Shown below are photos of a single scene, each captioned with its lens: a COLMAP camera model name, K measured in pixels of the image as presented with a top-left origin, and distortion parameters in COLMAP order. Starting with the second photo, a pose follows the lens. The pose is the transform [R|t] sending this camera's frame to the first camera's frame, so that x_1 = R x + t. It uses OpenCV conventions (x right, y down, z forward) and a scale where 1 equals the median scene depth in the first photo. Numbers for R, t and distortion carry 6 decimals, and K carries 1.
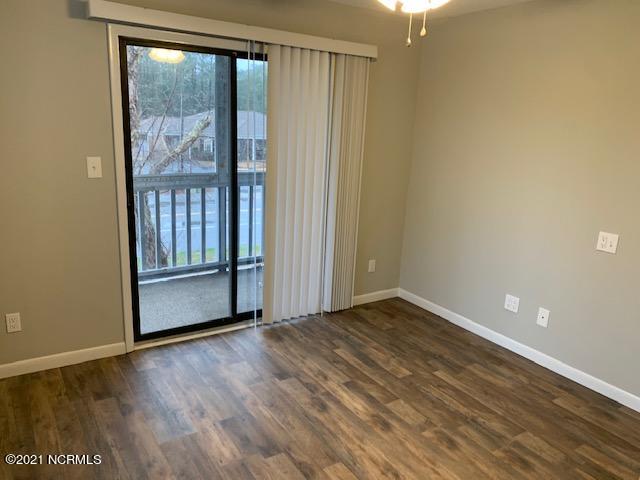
lens RADIAL K [[488.6, 0, 317.6], [0, 488.6, 248.3], [0, 0, 1]] dist [0.016522, -0.004154]
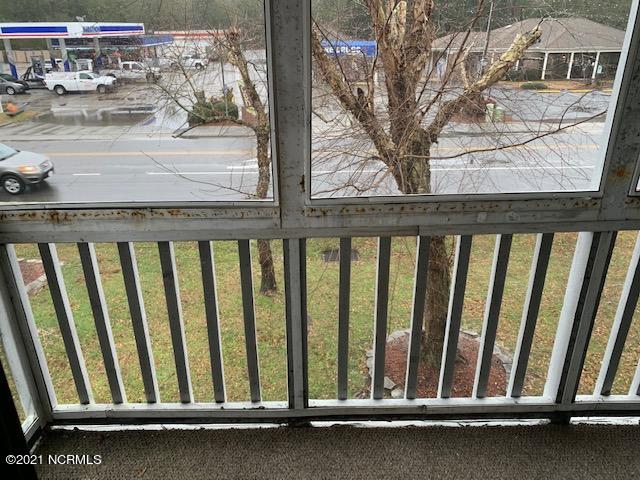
lens RADIAL K [[488.6, 0, 317.6], [0, 488.6, 248.3], [0, 0, 1]] dist [0.016522, -0.004154]
pose [[0.841796, 0.167891, -0.513022, -0.180399], [-0.086652, 0.980105, 0.178565, -0.152998], [0.532795, -0.105861, 0.839597, 0.568650]]
